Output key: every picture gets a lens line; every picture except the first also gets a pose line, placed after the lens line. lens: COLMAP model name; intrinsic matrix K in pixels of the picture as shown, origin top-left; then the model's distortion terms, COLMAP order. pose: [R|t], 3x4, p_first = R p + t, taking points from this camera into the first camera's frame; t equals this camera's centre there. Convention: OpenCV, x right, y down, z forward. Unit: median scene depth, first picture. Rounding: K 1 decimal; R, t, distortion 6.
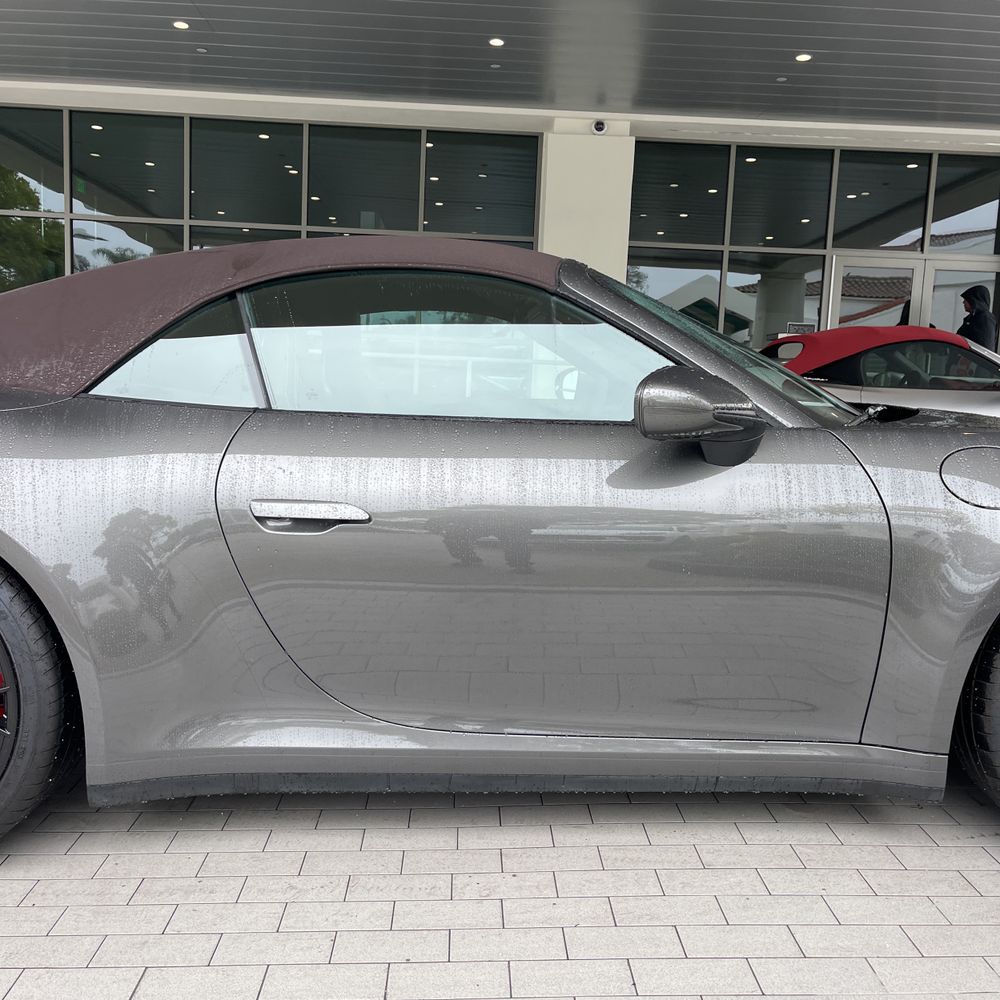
lens RADIAL K [[1009.2, 0, 496.0], [0, 1009.2, 500.0], [0, 0, 1]] dist [0.020396, 0.000000]
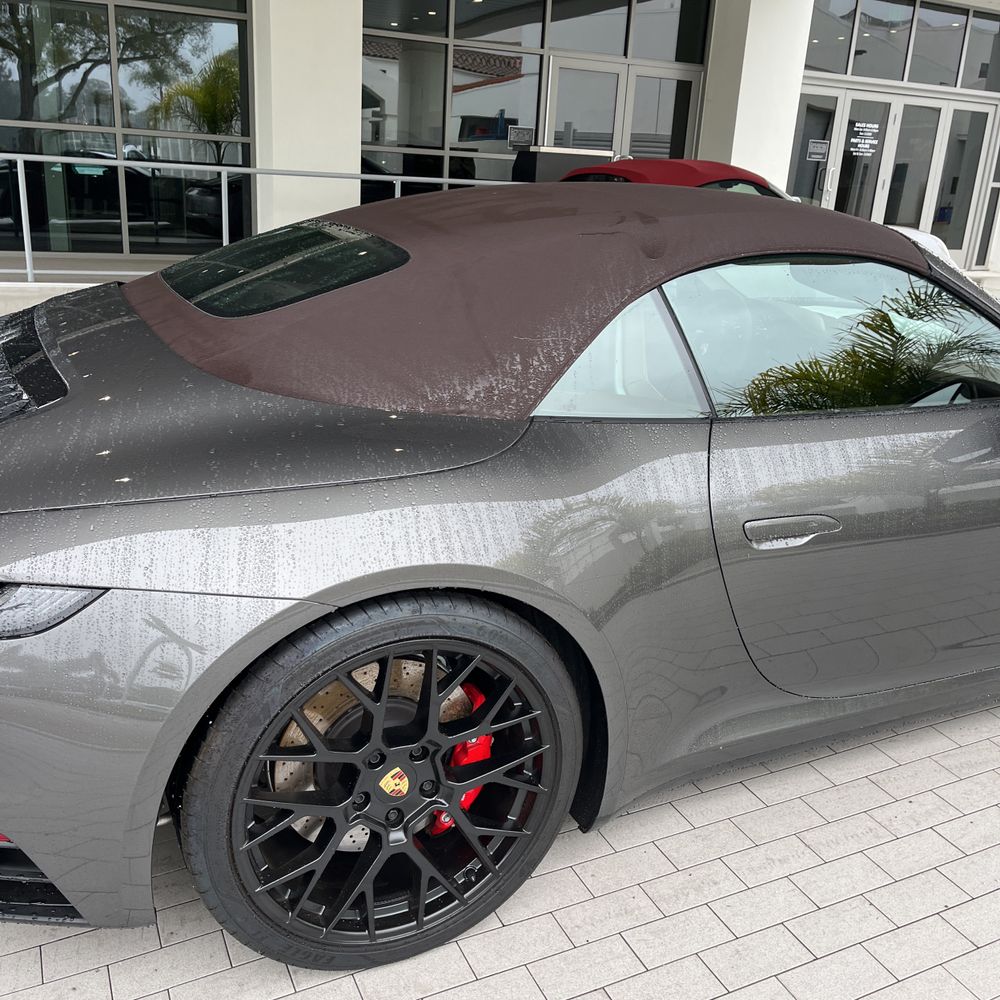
lens RADIAL K [[1009.2, 0, 493.4], [0, 1009.2, 499.5], [0, 0, 1]] dist [0.020396, 0.000000]
pose [[0.920102, -0.114633, 0.374528, -0.799924], [0.028026, 0.973031, 0.228967, -0.242928], [-0.390674, -0.200176, 0.898500, 0.200429]]
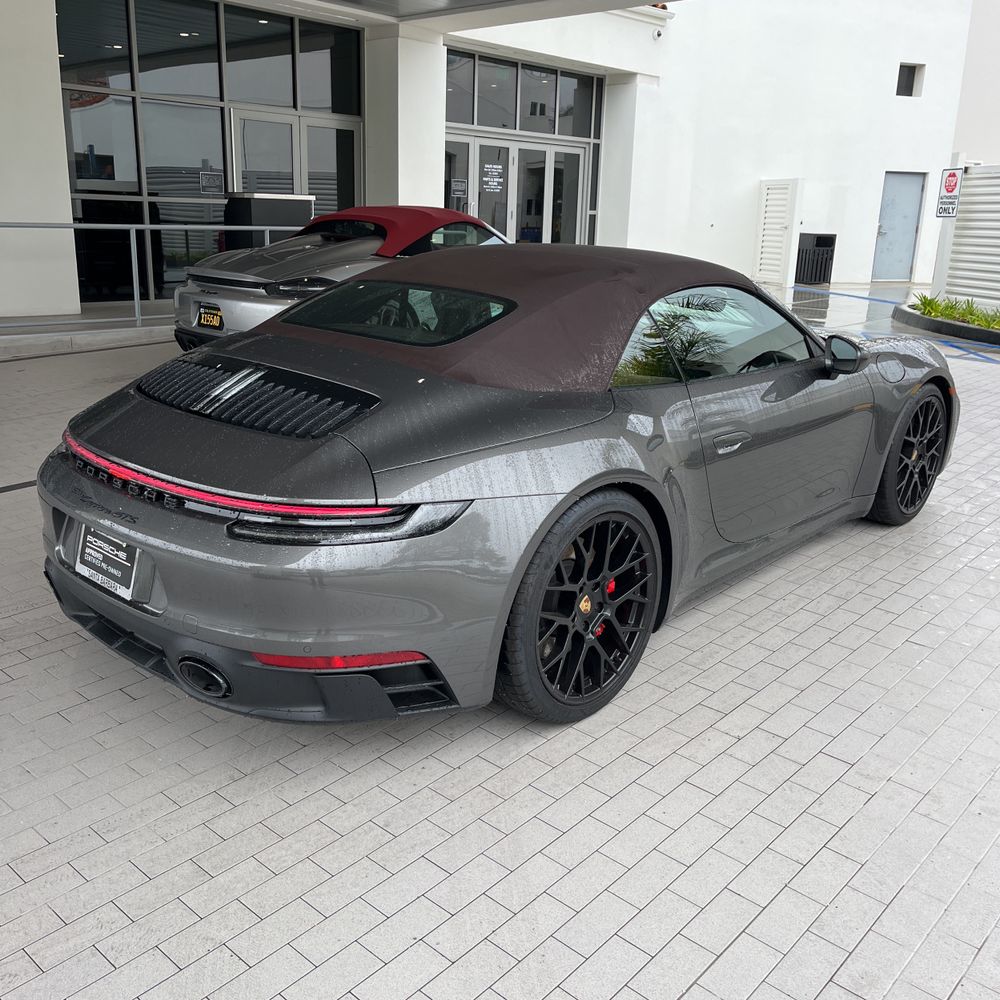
lens RADIAL K [[1009.2, 0, 502.4], [0, 1009.2, 490.3], [0, 0, 1]] dist [0.020396, 0.000000]
pose [[0.692541, -0.212848, 0.689262, -1.645830], [0.081283, 0.972419, 0.218618, -0.309973], [-0.716784, -0.095376, 0.690741, 0.041470]]
